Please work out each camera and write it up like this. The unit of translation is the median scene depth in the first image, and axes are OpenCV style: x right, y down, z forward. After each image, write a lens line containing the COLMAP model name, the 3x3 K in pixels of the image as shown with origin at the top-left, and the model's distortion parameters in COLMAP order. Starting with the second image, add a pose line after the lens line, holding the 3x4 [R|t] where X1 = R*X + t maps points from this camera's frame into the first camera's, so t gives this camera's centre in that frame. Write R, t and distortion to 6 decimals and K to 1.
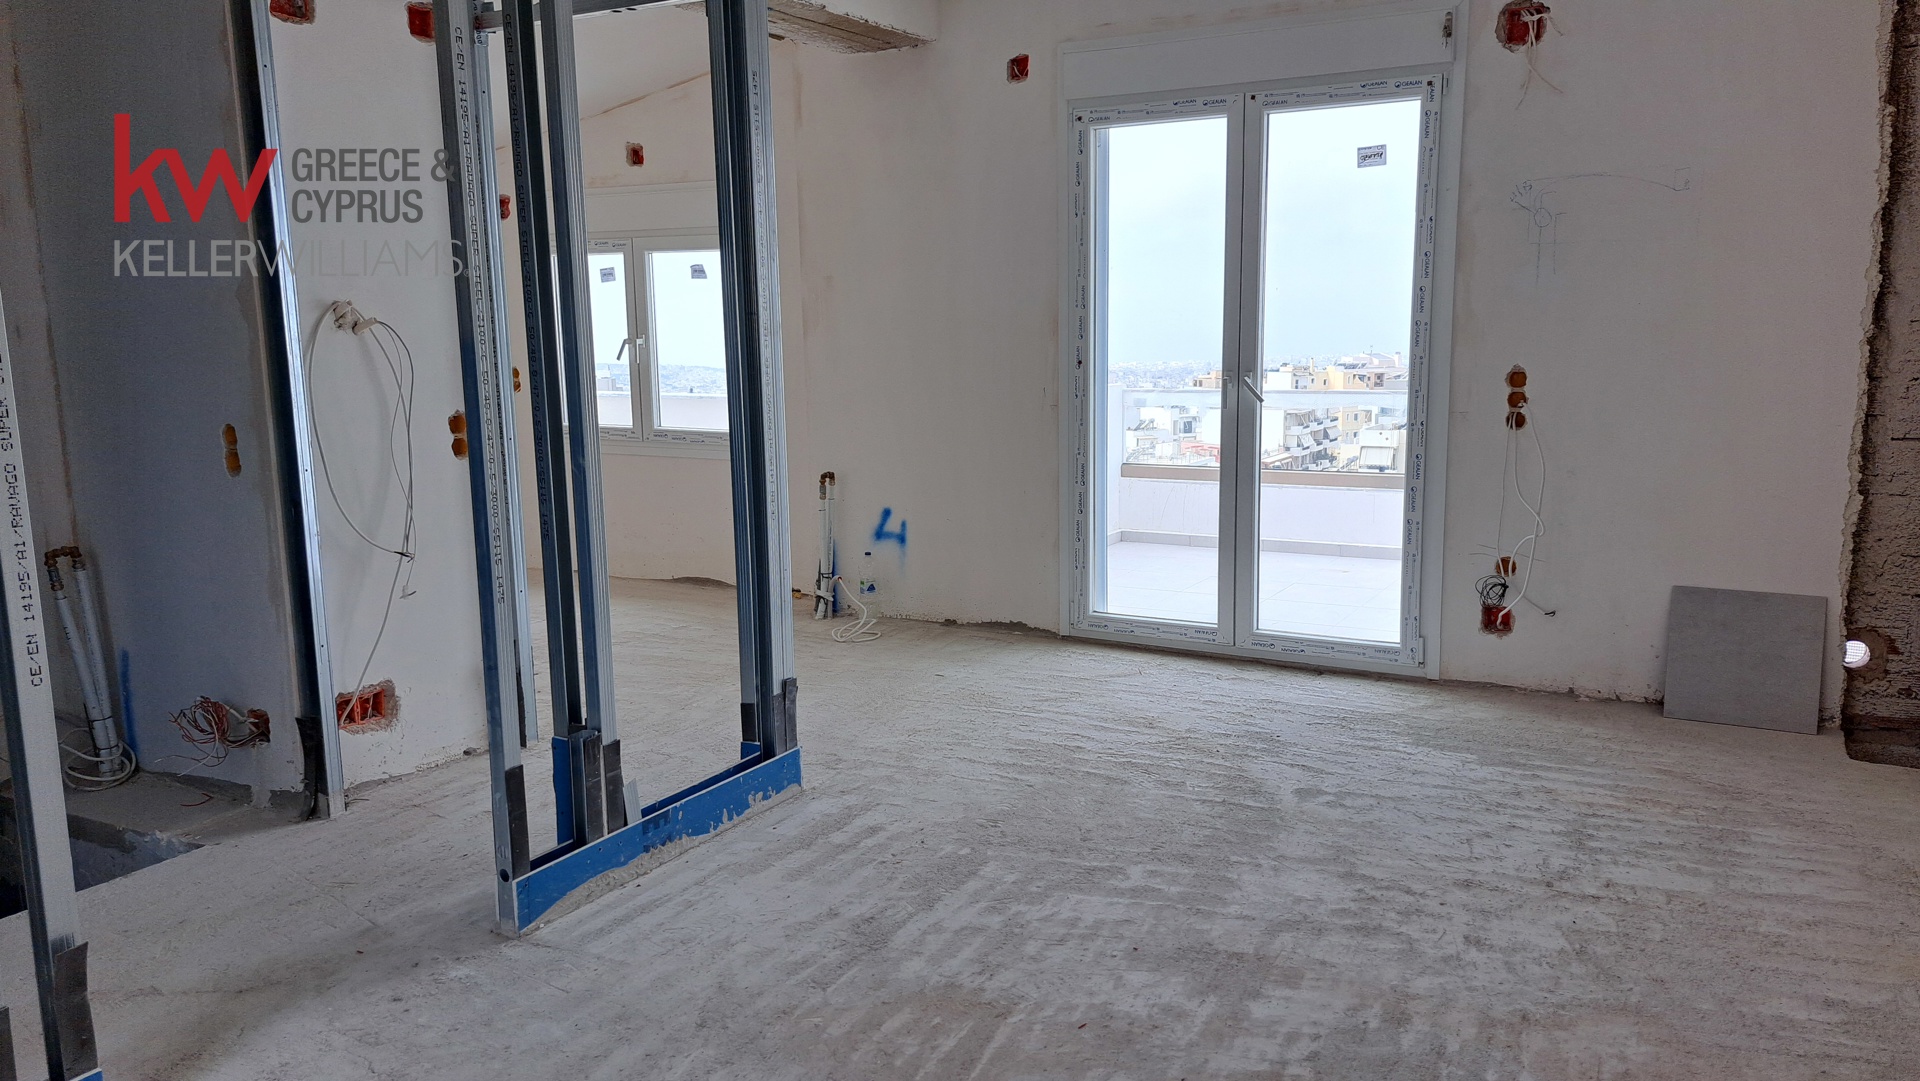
lens RADIAL K [[1346.3, 0, 971.3], [0, 1346.3, 541.6], [0, 0, 1]] dist [0.064141, -0.054693]
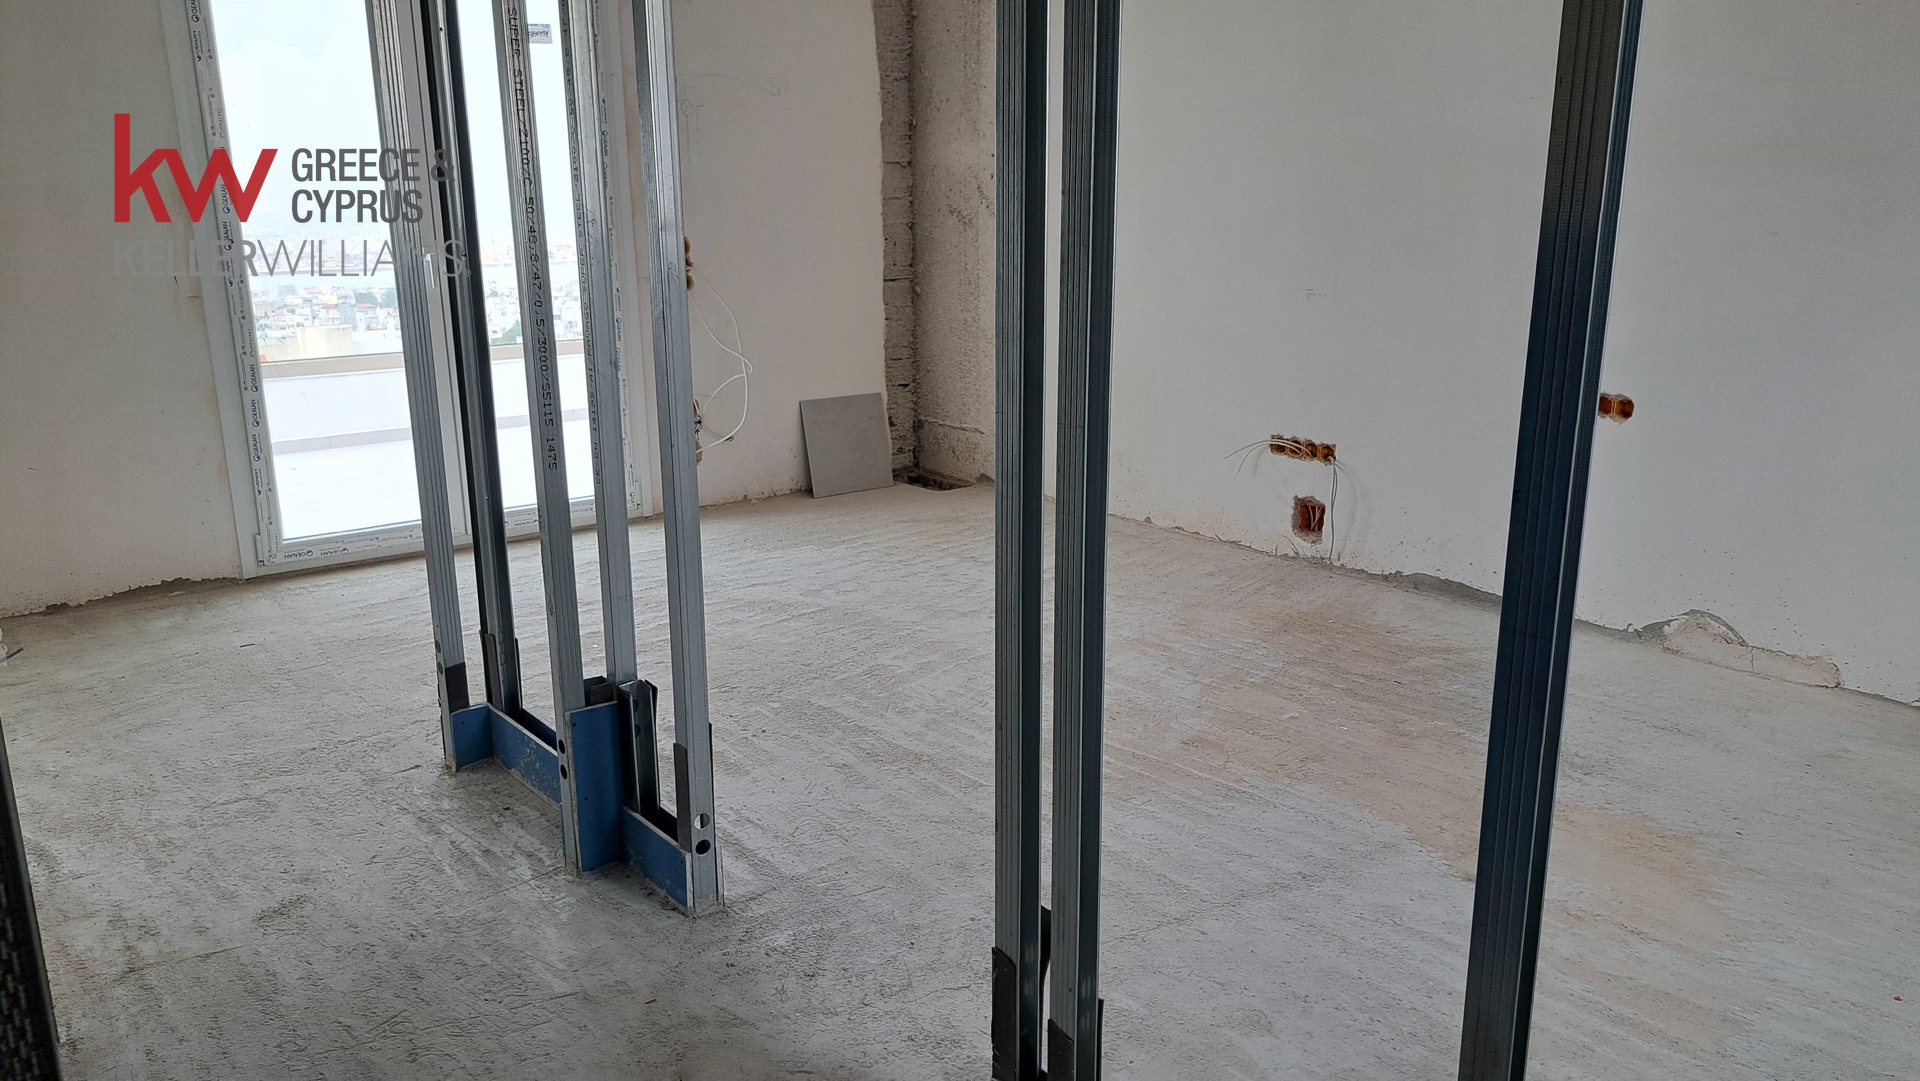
lens RADIAL K [[1346.3, 0, 974.0], [0, 1346.3, 545.7], [0, 0, 1]] dist [0.064141, -0.054693]
pose [[0.397430, -0.226755, 0.889175, -0.740423], [0.152490, 0.971835, 0.179678, -0.048879], [-0.904874, 0.064181, 0.420814, 0.355438]]
